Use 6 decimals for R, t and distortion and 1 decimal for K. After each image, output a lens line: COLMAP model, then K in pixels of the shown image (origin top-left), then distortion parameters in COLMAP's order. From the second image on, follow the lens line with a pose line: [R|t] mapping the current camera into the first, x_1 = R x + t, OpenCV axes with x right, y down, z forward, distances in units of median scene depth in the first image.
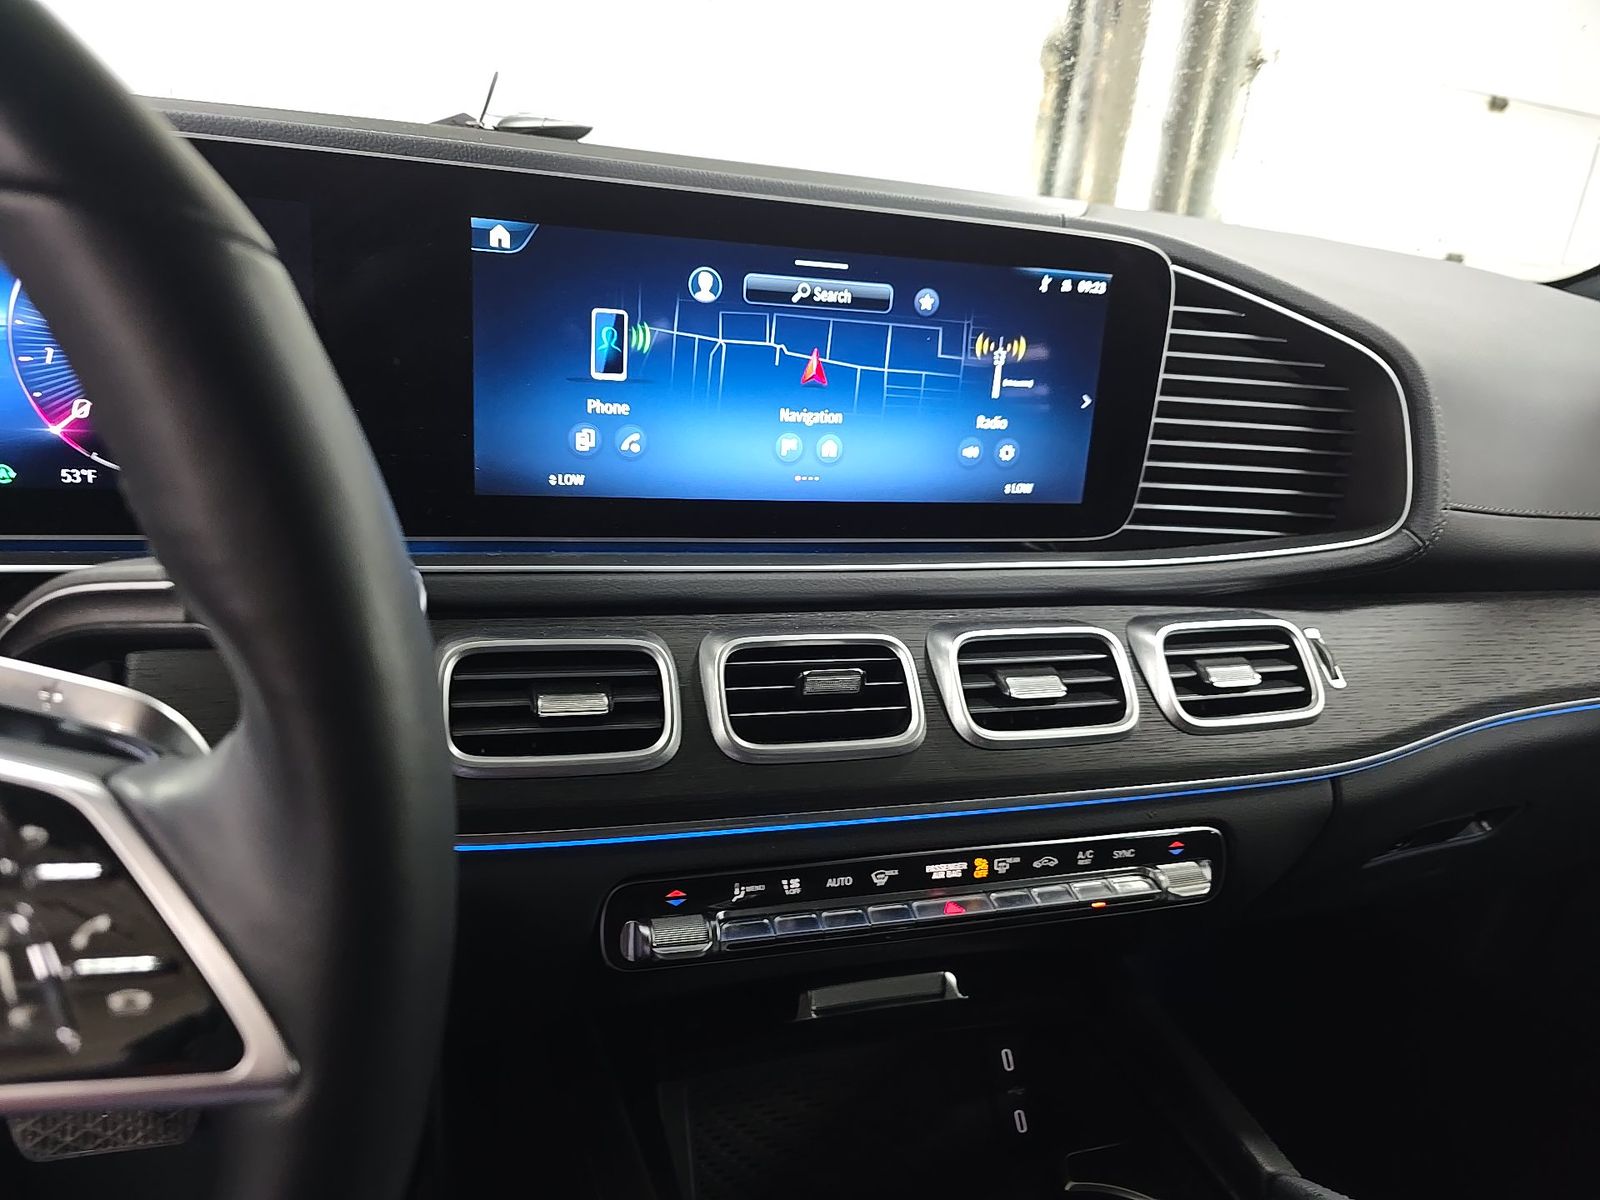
lens RADIAL K [[1054.5, 0, 789.5], [0, 1054.5, 607.6], [0, 0, 1]] dist [0.028079, -0.036320]
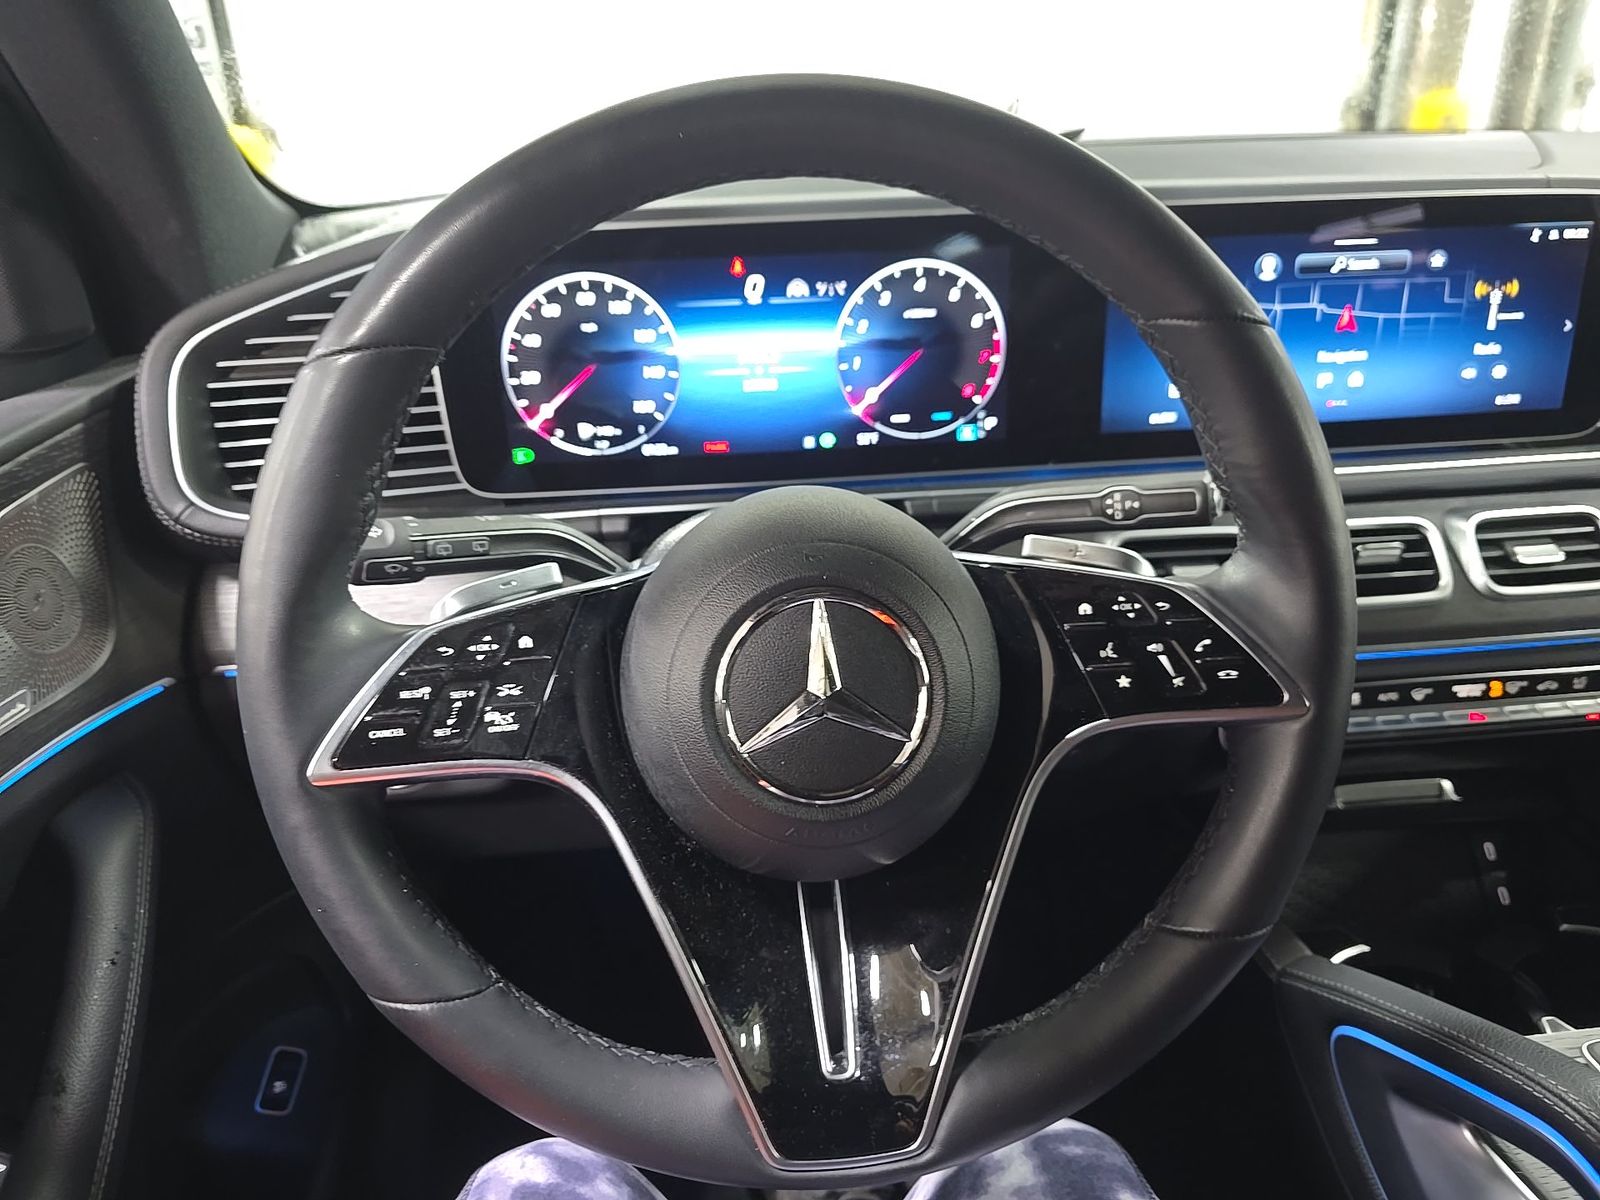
lens RADIAL K [[1054.5, 0, 805.3], [0, 1054.5, 598.6], [0, 0, 1]] dist [0.028079, -0.036320]
pose [[0.971555, -0.025618, -0.235425, -0.345246], [0.041720, 0.997098, 0.063671, 0.009101], [0.233111, -0.071682, 0.969805, -0.494429]]
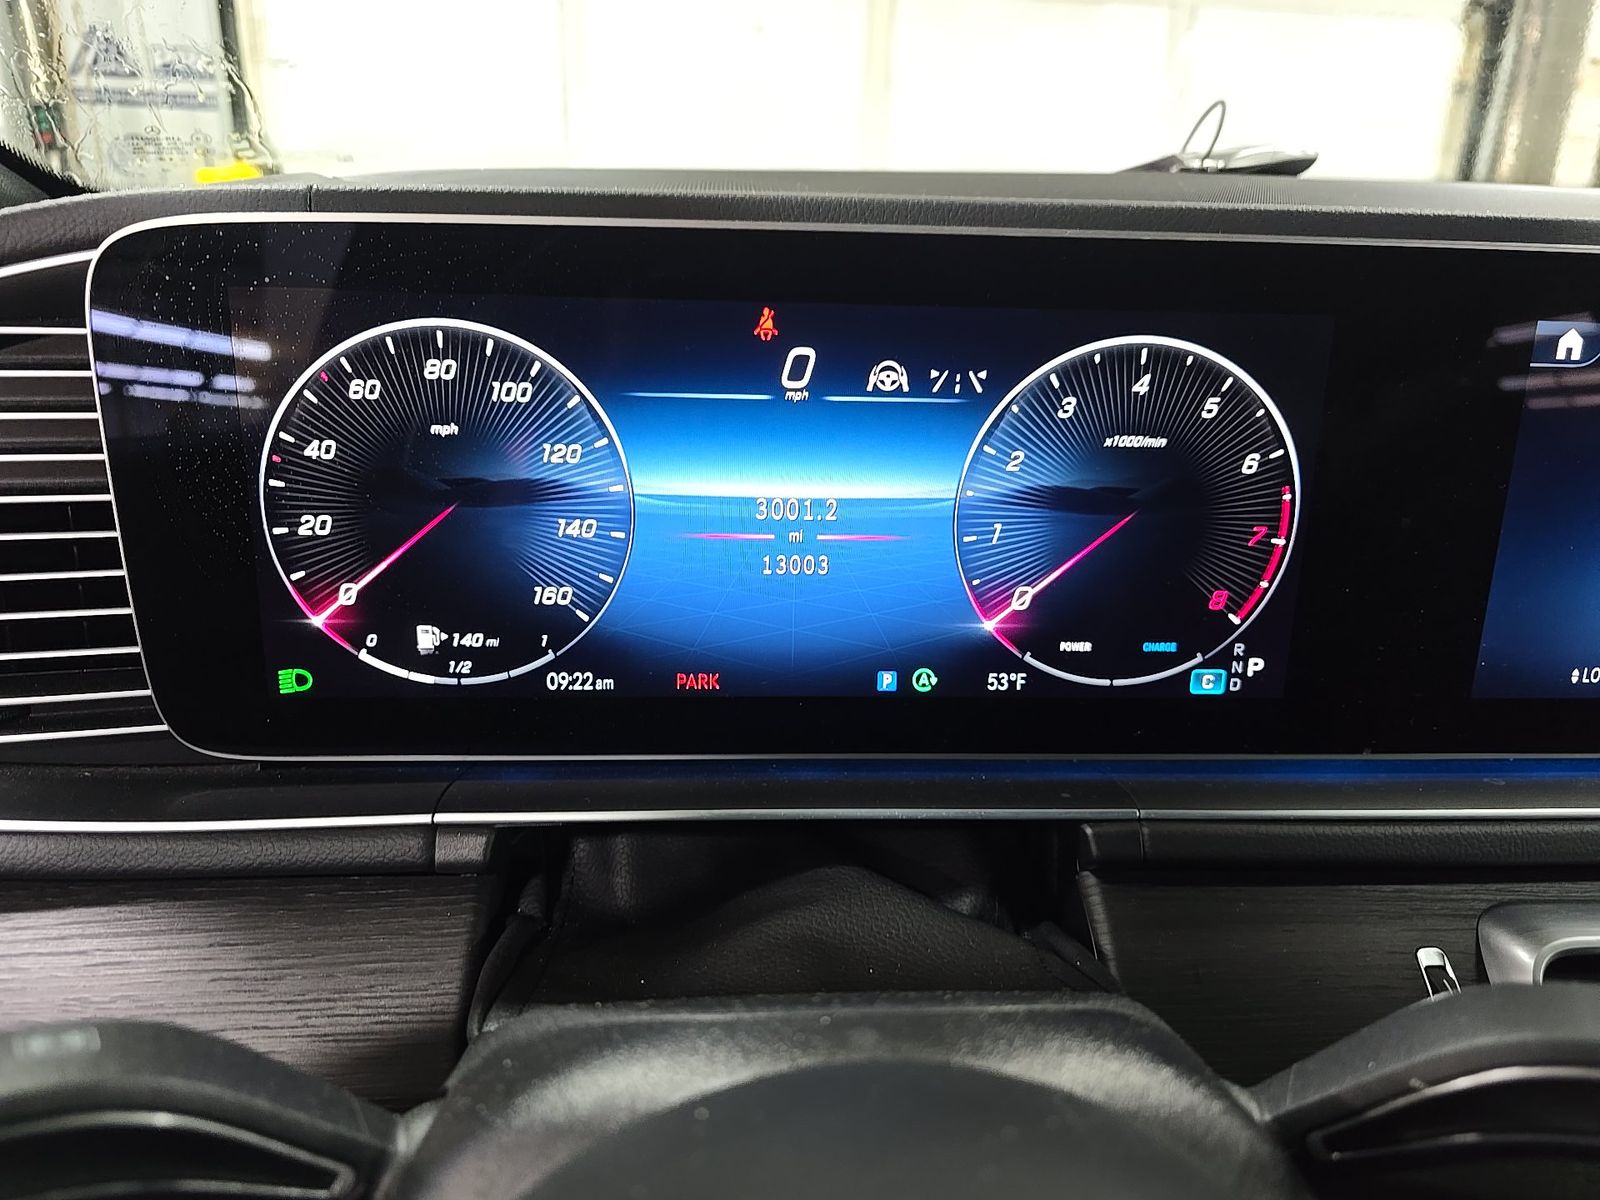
lens RADIAL K [[1054.5, 0, 799.1], [0, 1054.5, 597.9], [0, 0, 1]] dist [0.028079, -0.036320]
pose [[0.966814, 0.022272, -0.254508, -0.541880], [-0.025406, 0.999636, -0.009035, -0.152292], [0.254214, 0.015201, 0.967029, 0.183546]]
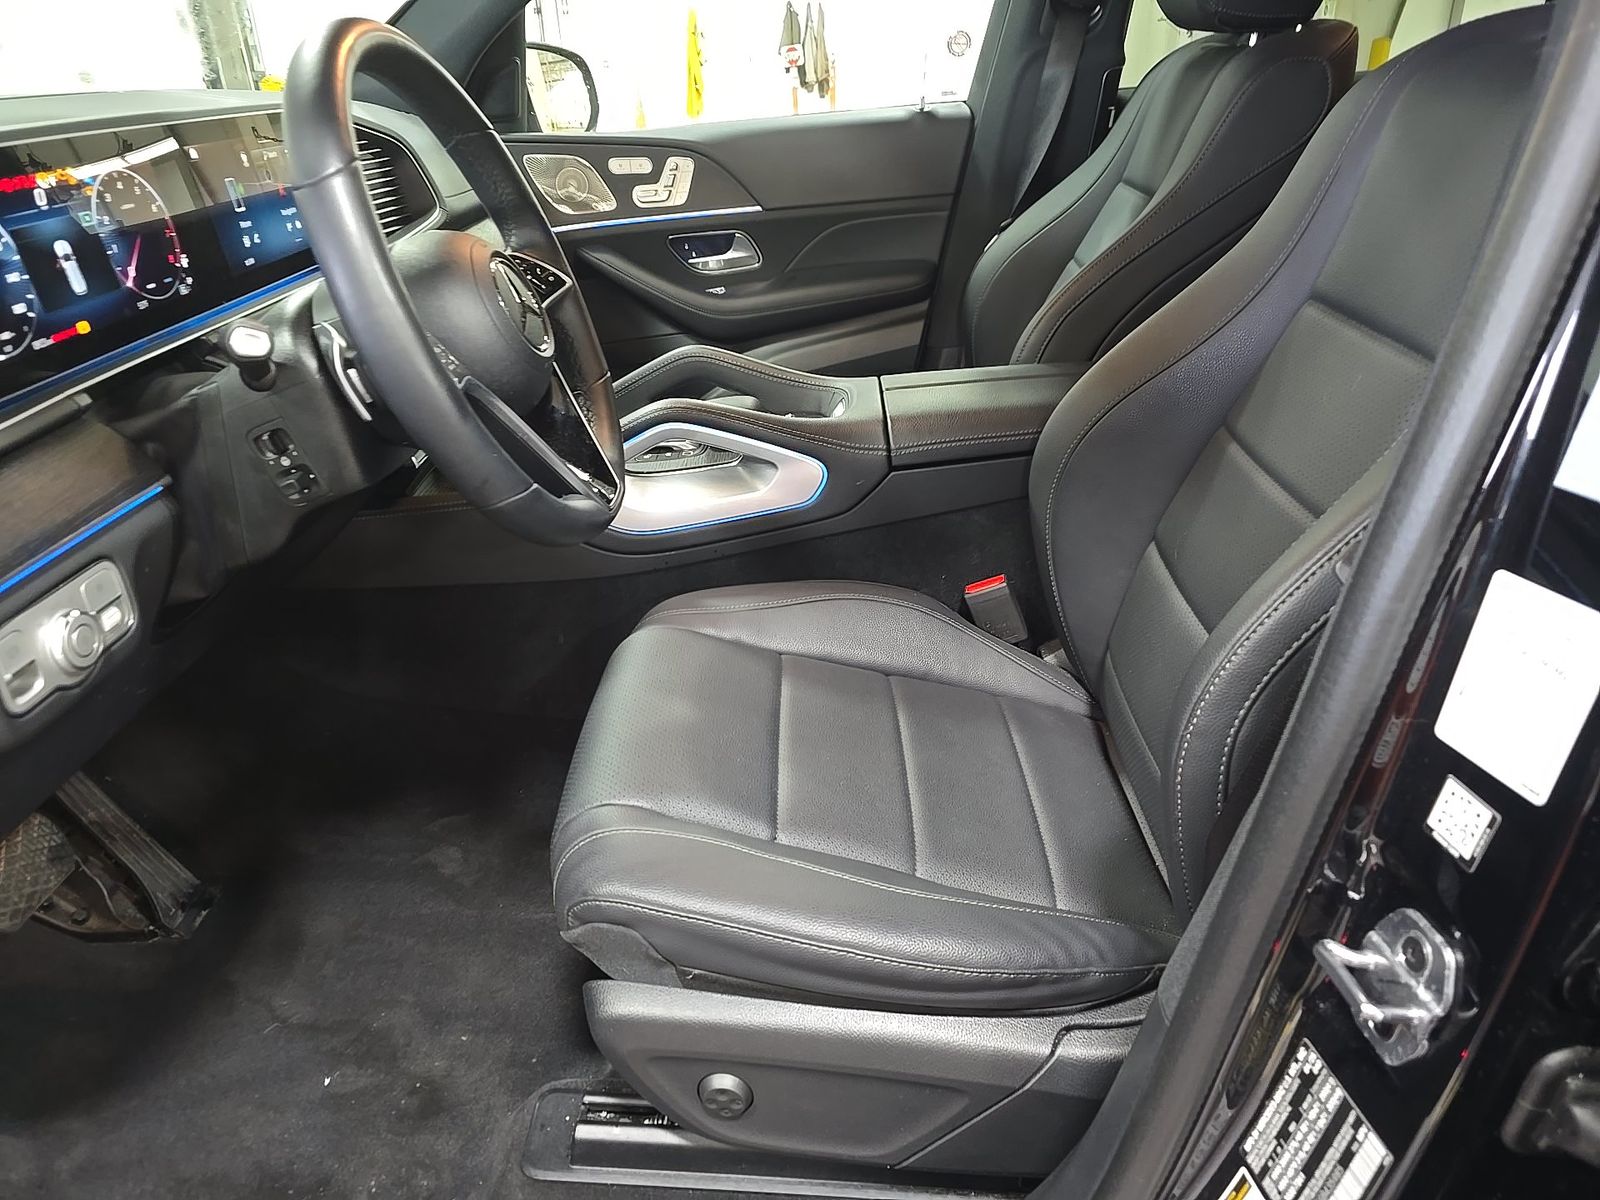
lens RADIAL K [[1054.5, 0, 801.0], [0, 1054.5, 598.7], [0, 0, 1]] dist [0.028079, -0.036320]
pose [[0.312444, -0.522346, 0.793431, -1.940305], [0.370829, 0.836044, 0.404372, -0.003255], [-0.874565, 0.167884, 0.454919, -0.862134]]
